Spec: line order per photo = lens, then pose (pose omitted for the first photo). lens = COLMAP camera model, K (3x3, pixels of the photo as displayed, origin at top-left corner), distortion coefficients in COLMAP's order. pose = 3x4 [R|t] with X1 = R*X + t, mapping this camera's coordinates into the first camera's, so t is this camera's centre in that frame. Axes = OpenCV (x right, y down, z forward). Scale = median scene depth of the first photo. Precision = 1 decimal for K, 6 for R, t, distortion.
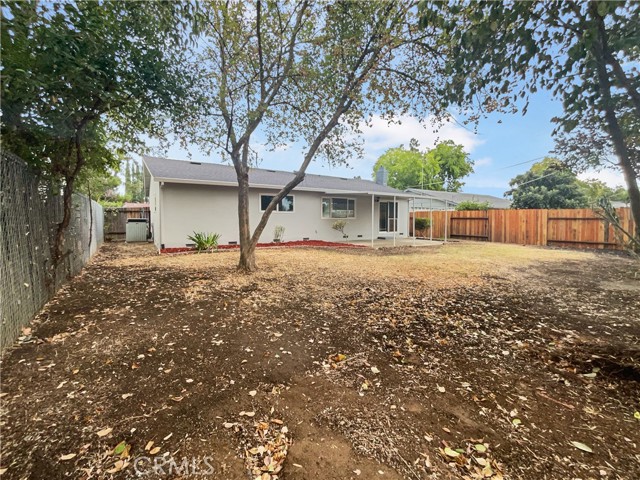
lens RADIAL K [[269.0, 0, 320.0], [0, 269.0, 240.0], [0, 0, 1]] dist [0.000377, 0.000157]
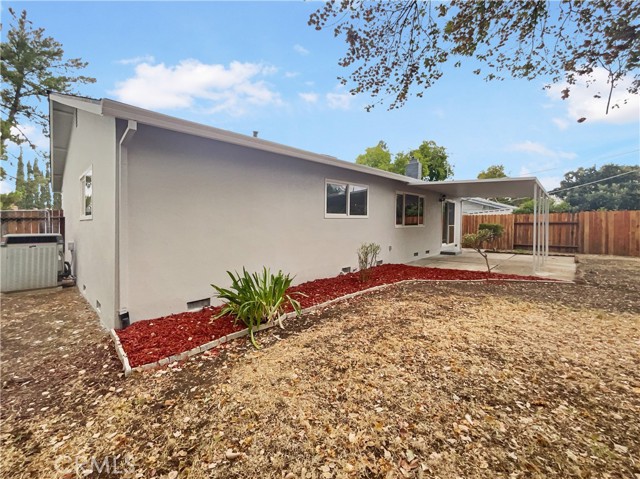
lens RADIAL K [[284.2, 0, 319.8], [0, 284.2, 228.7], [0, 0, 1]] dist [-0.001130, -0.000214]
pose [[0.980636, -0.018777, 0.194939, -0.237847], [0.033084, 0.996970, -0.070399, -0.031246], [-0.193026, 0.075485, 0.978286, 0.347587]]
